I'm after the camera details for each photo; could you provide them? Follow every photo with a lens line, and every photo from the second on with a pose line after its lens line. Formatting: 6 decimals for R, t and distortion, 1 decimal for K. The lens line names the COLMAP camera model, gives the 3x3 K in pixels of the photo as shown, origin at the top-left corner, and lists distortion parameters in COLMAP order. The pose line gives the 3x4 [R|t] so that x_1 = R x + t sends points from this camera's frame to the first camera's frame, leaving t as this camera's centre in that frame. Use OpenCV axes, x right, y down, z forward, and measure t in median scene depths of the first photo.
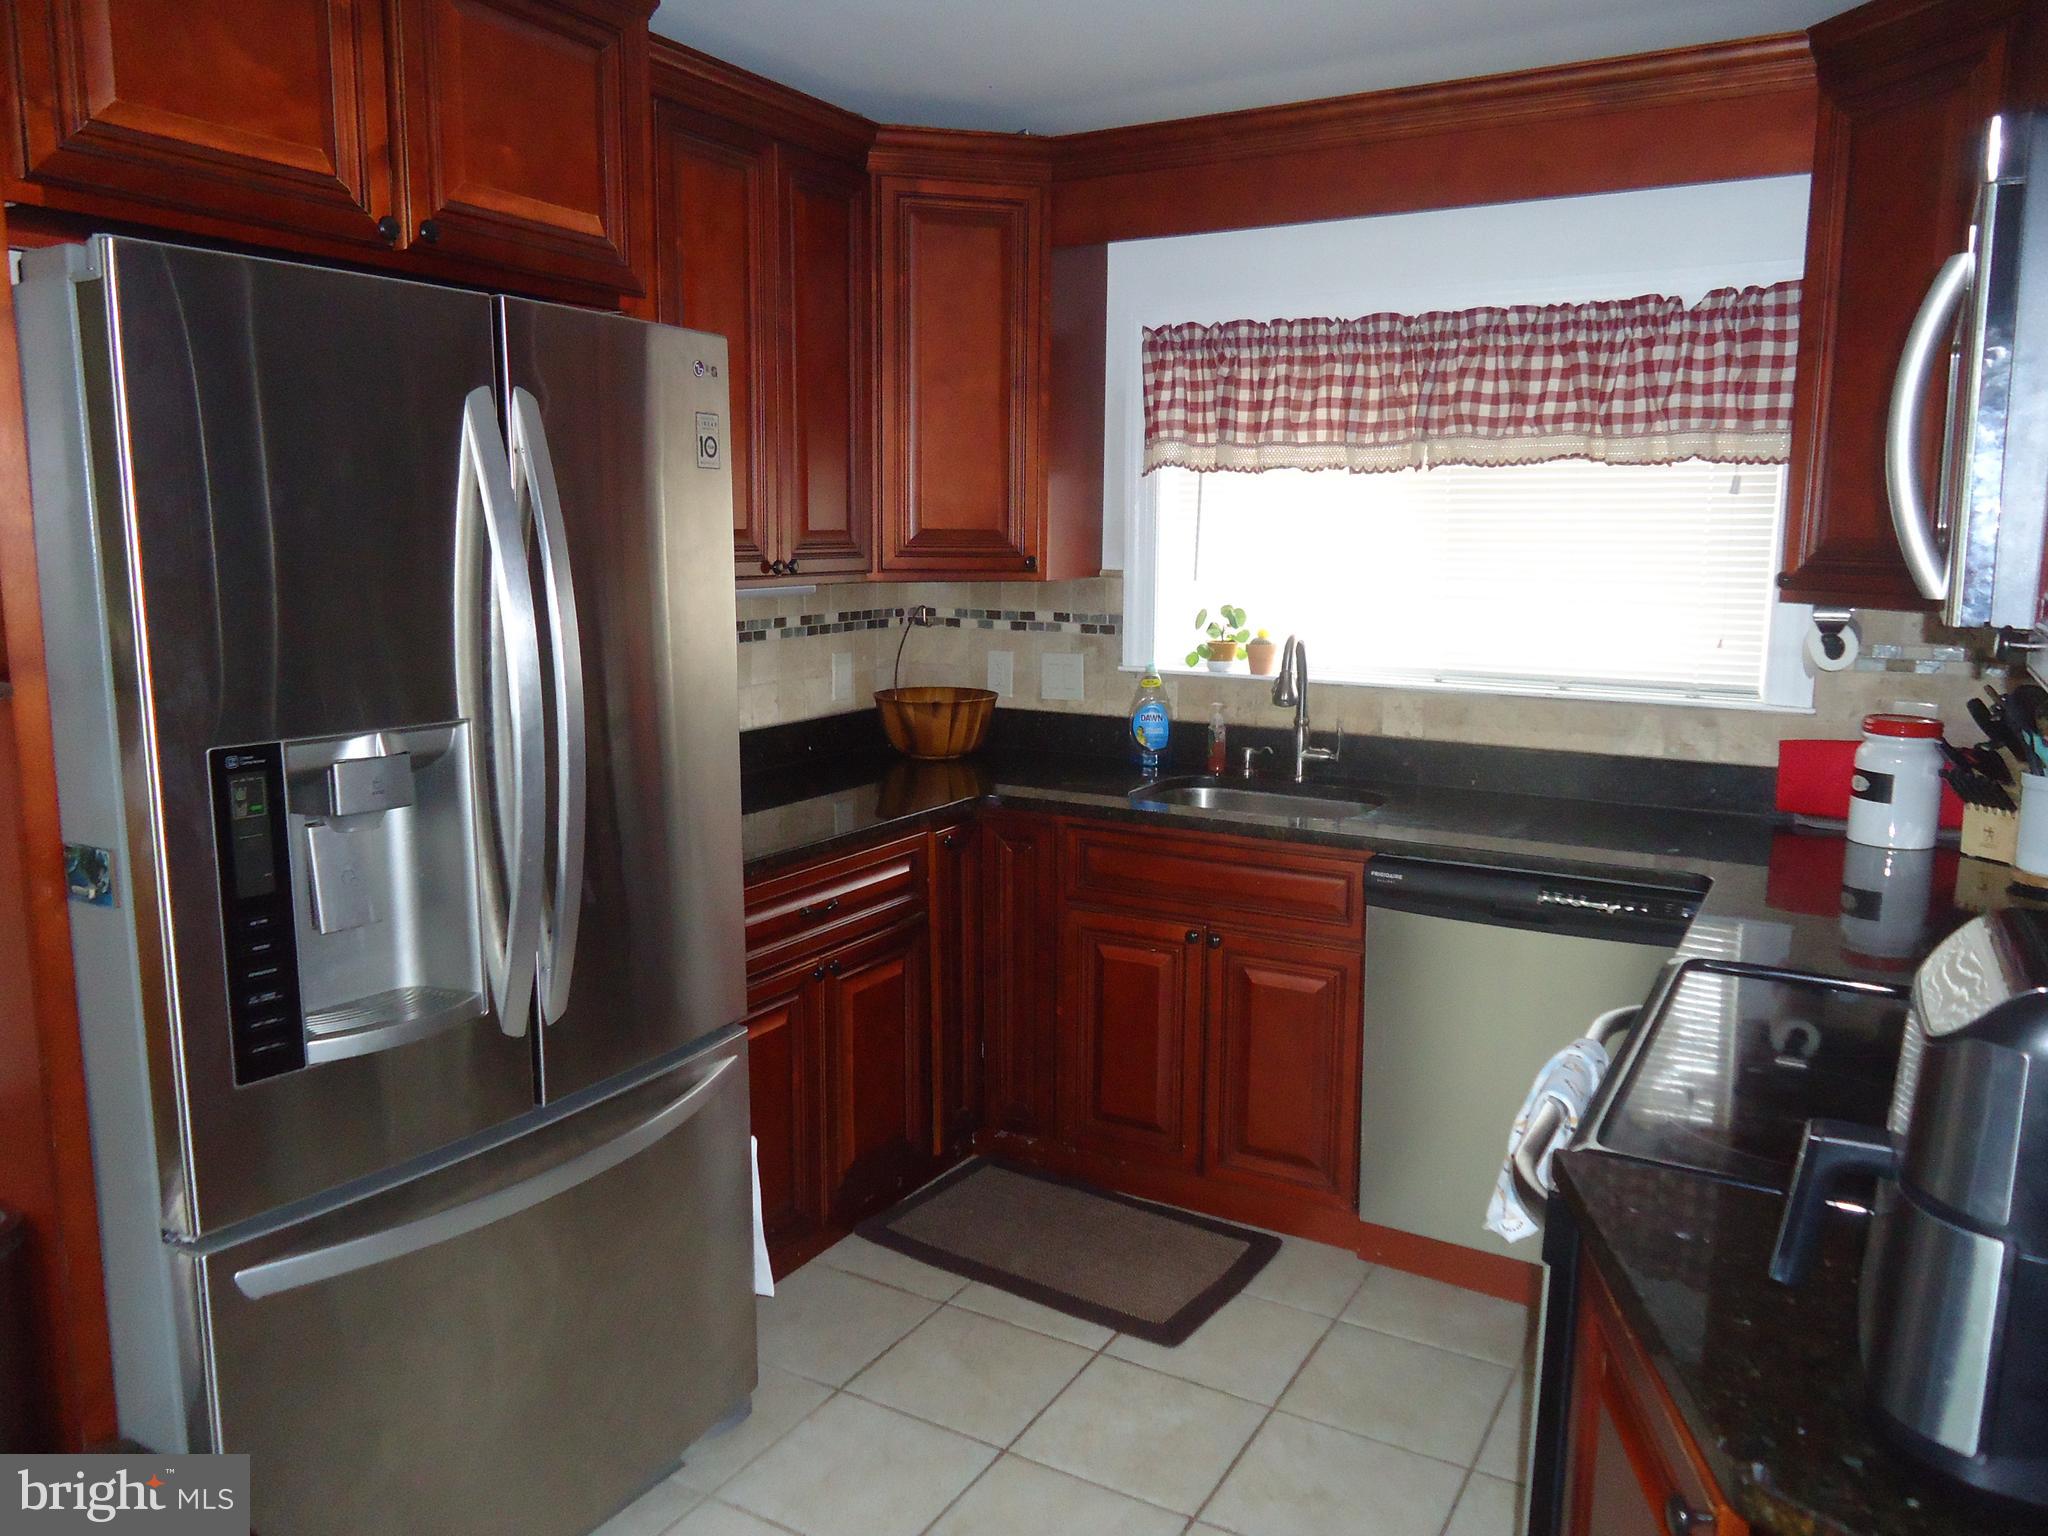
lens RADIAL K [[1494.4, 0, 1024.0], [0, 1494.4, 768.0], [0, 0, 1]] dist [-0.003615, 0.011454]
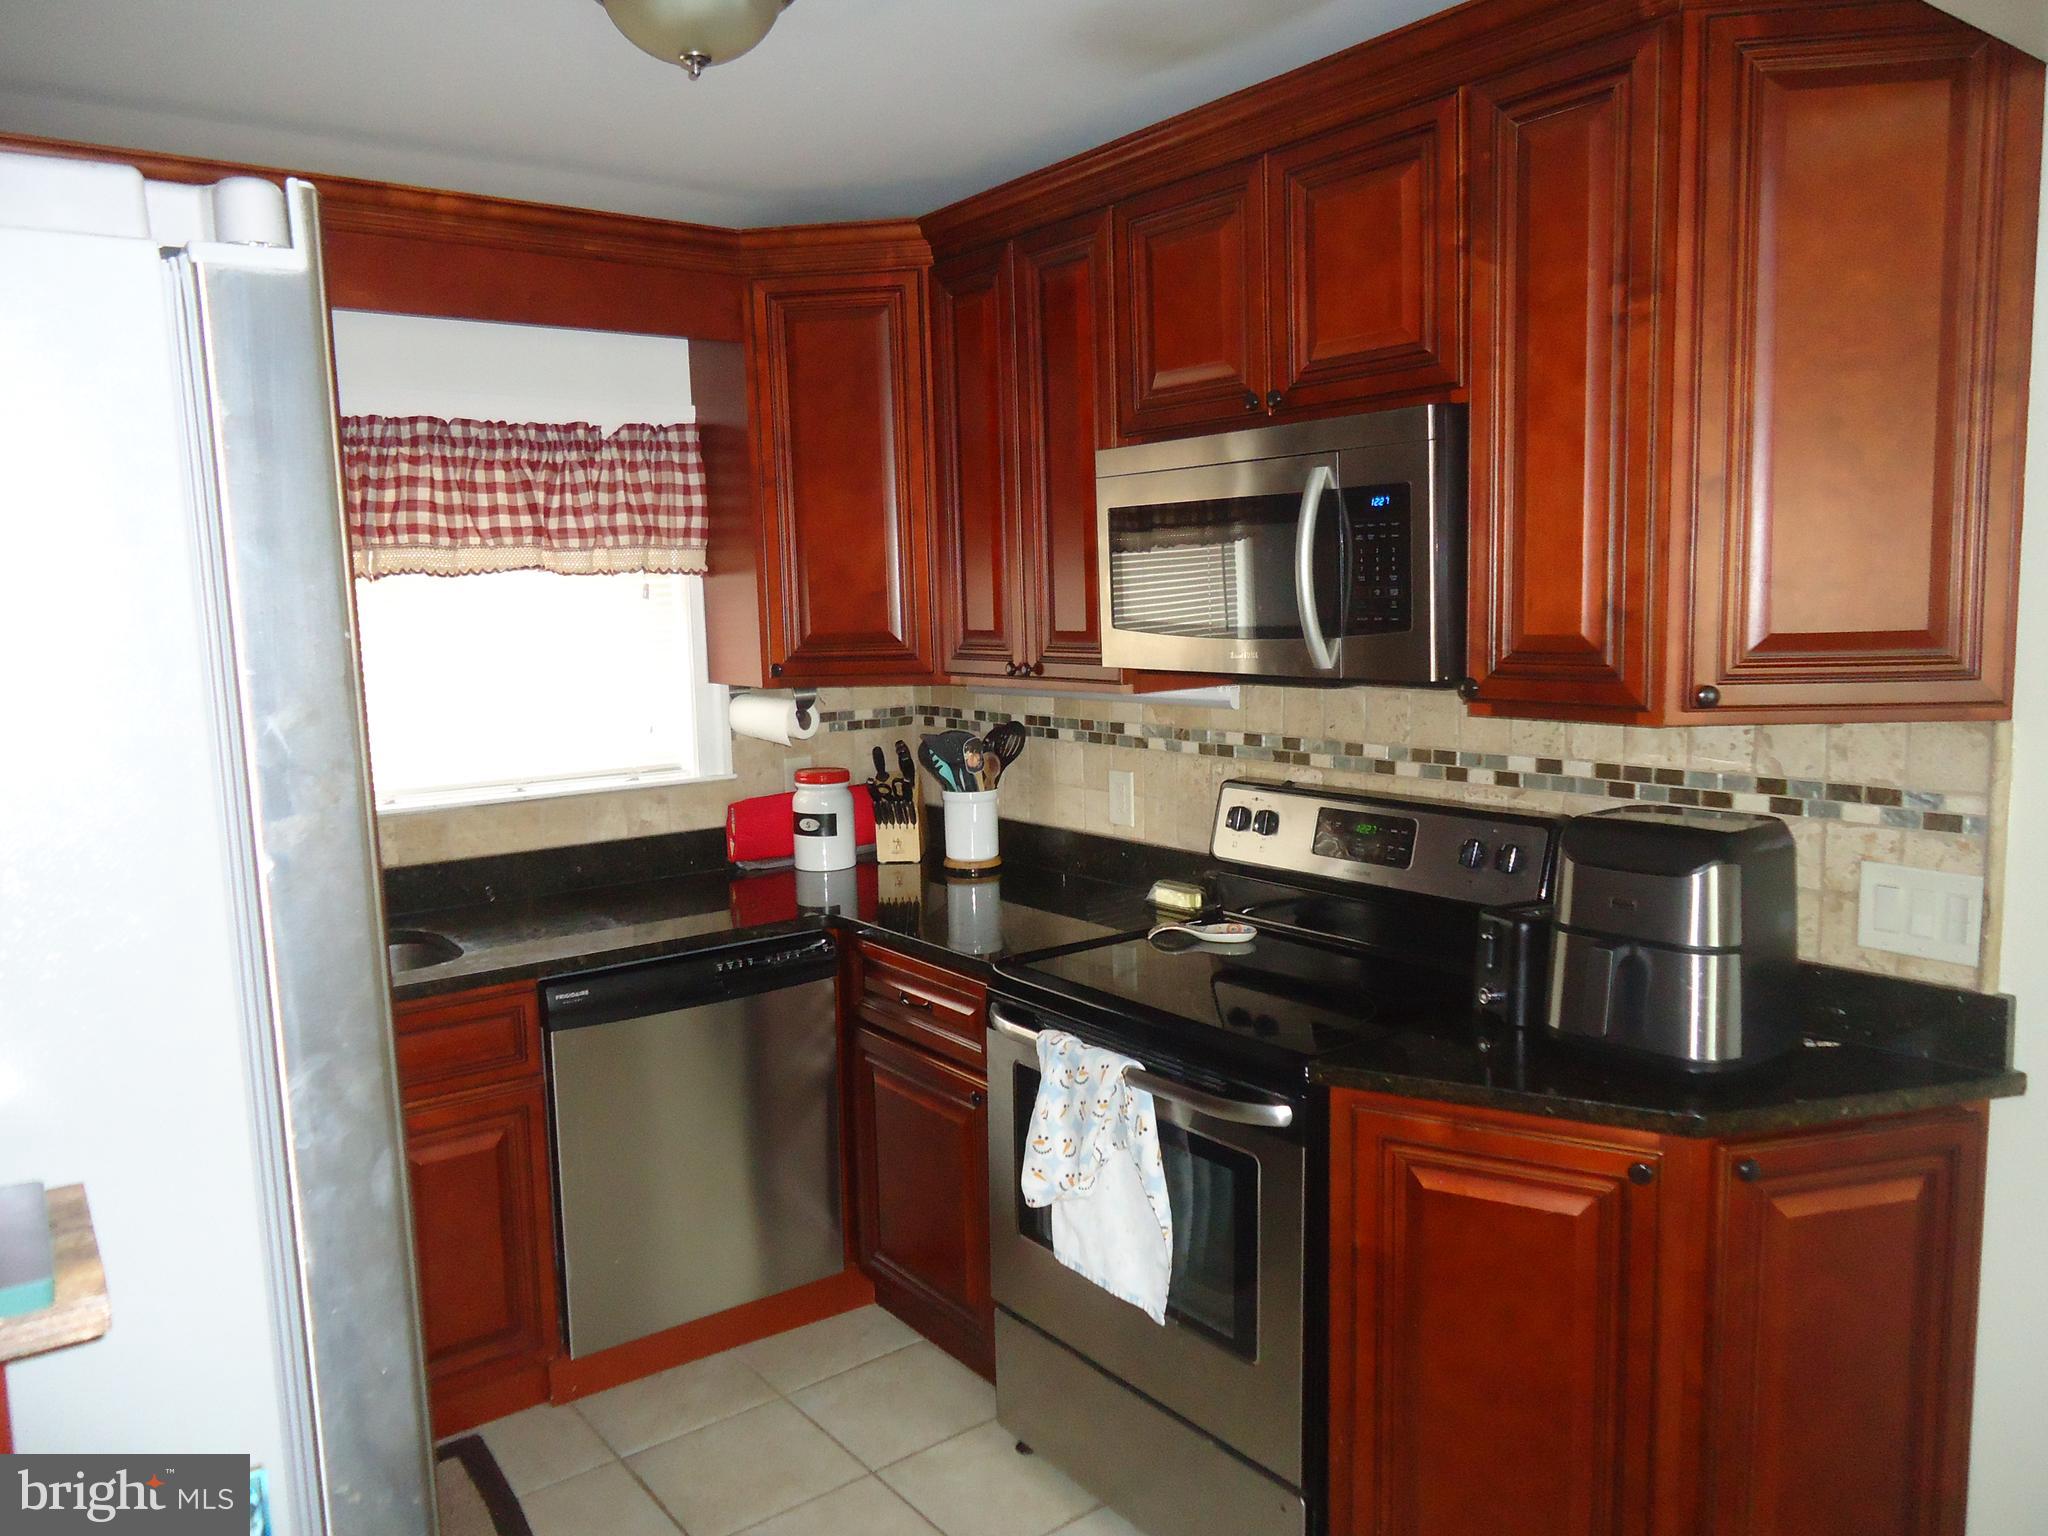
lens RADIAL K [[1503.6, 0, 1024.0], [0, 1503.6, 768.0], [0, 0, 1]] dist [-0.000376, 0.005005]
pose [[0.385927, -0.124702, 0.914062, -0.473558], [0.177370, 0.982366, 0.059134, -0.071688], [-0.905318, 0.139306, 0.401240, 0.285287]]
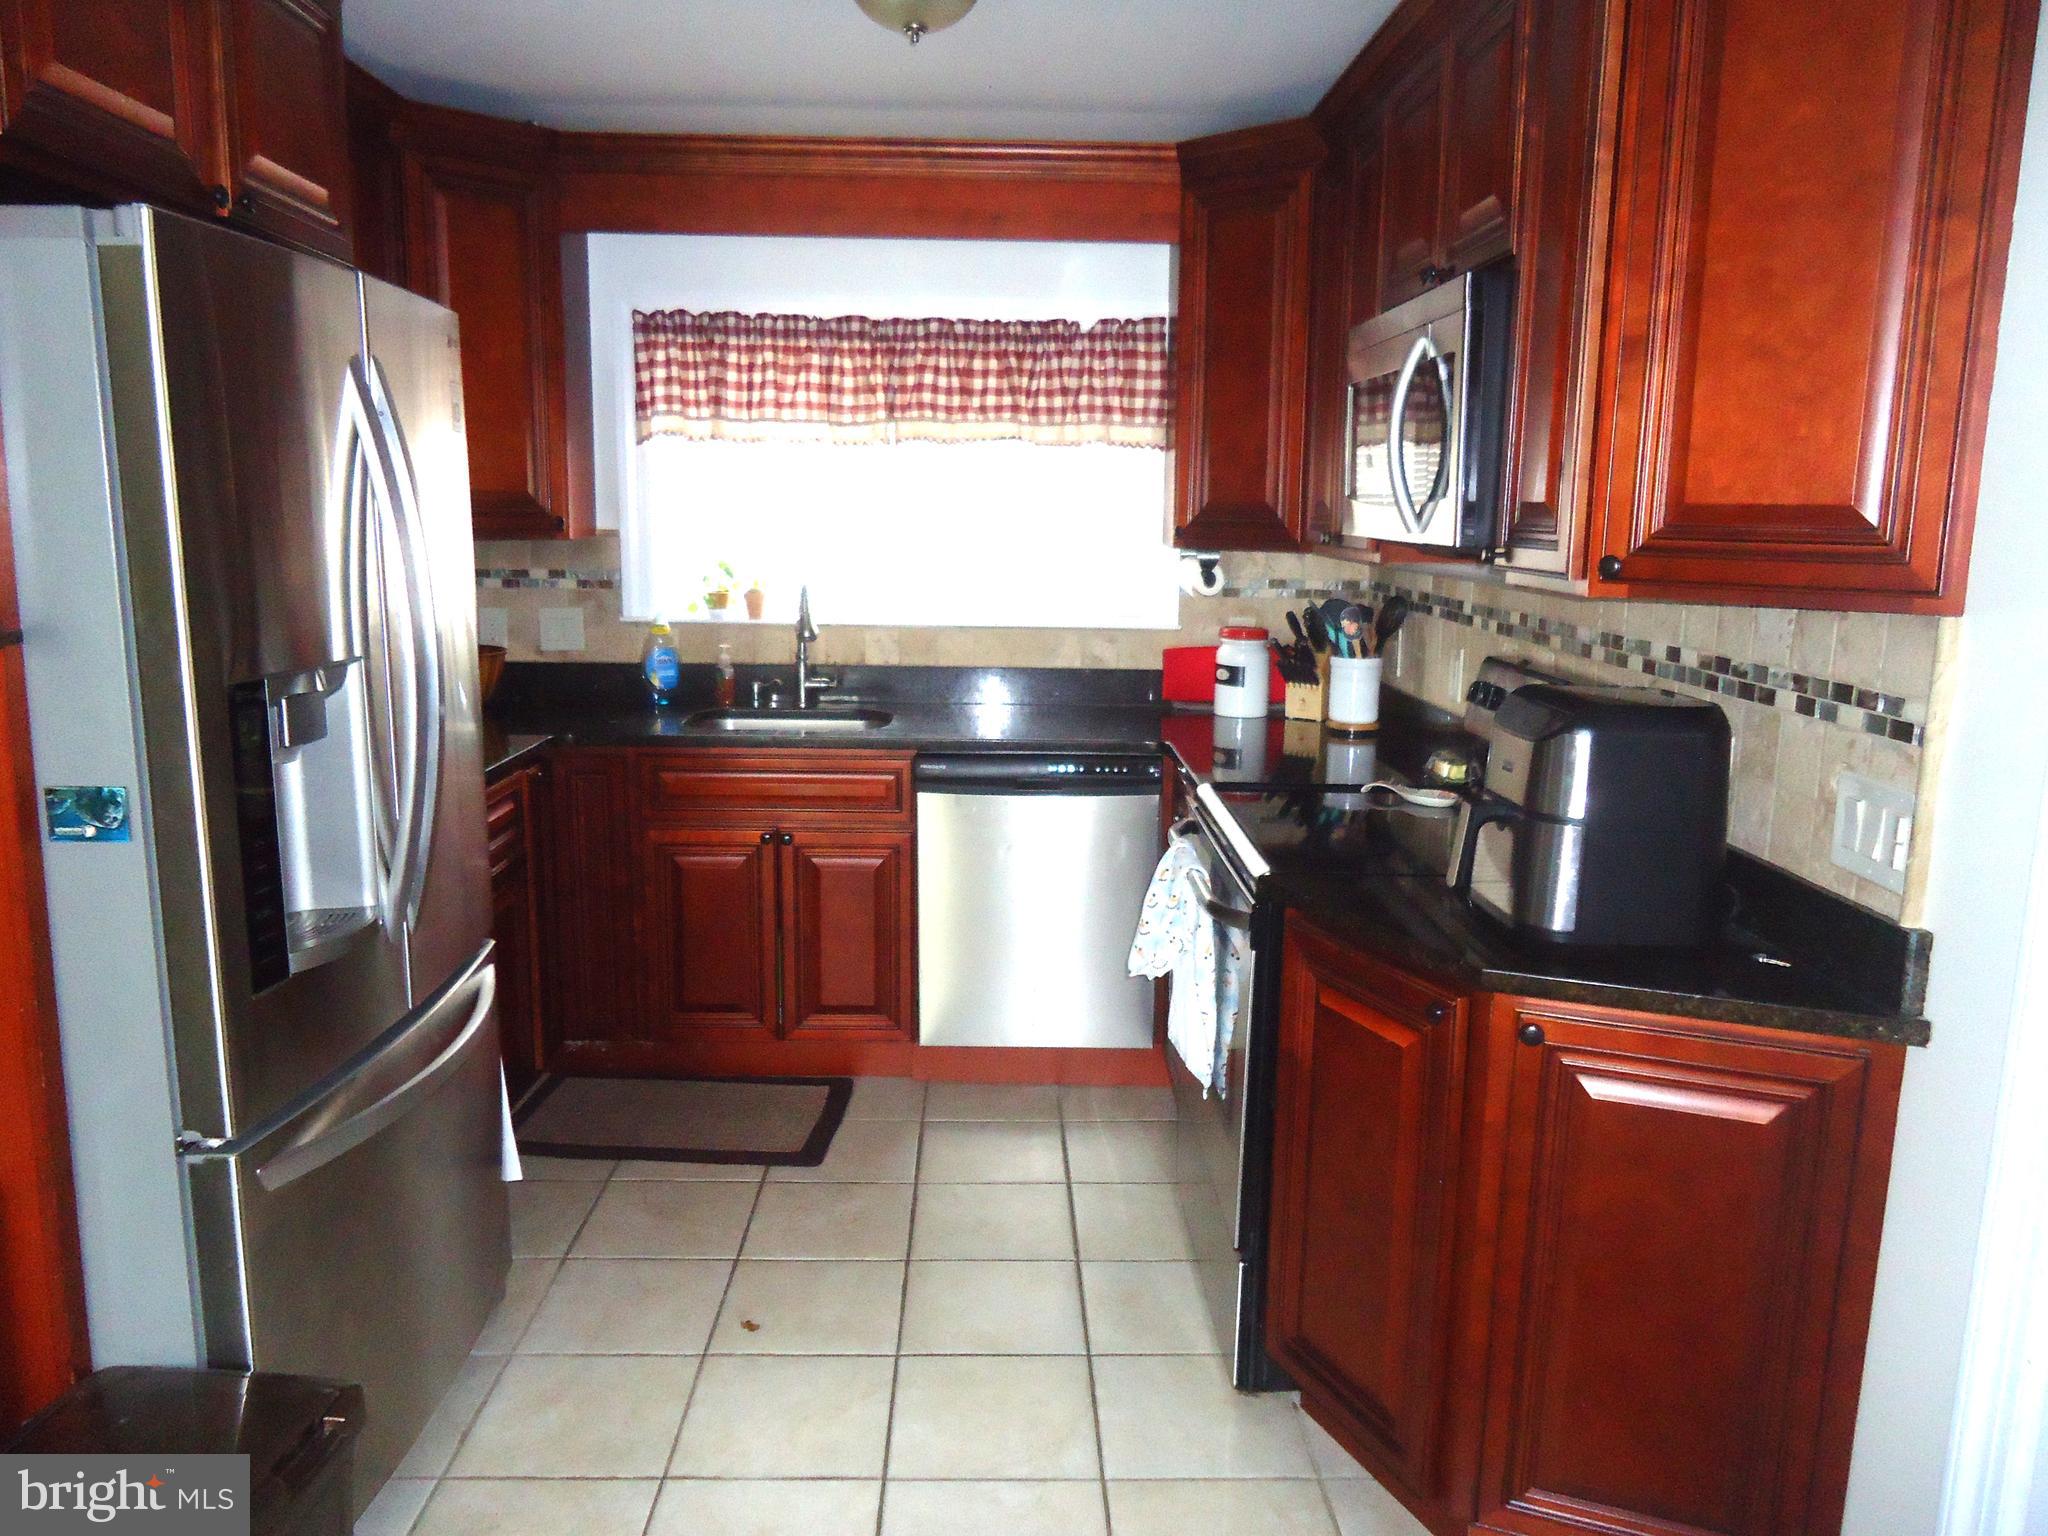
lens RADIAL K [[1494.4, 0, 1024.0], [0, 1494.4, 768.0], [0, 0, 1]] dist [-0.003615, 0.011454]
pose [[0.853713, -0.085698, 0.513644, -0.311087], [0.075186, 0.996315, 0.041264, 0.023712], [-0.515288, 0.003392, 0.857010, -0.116663]]
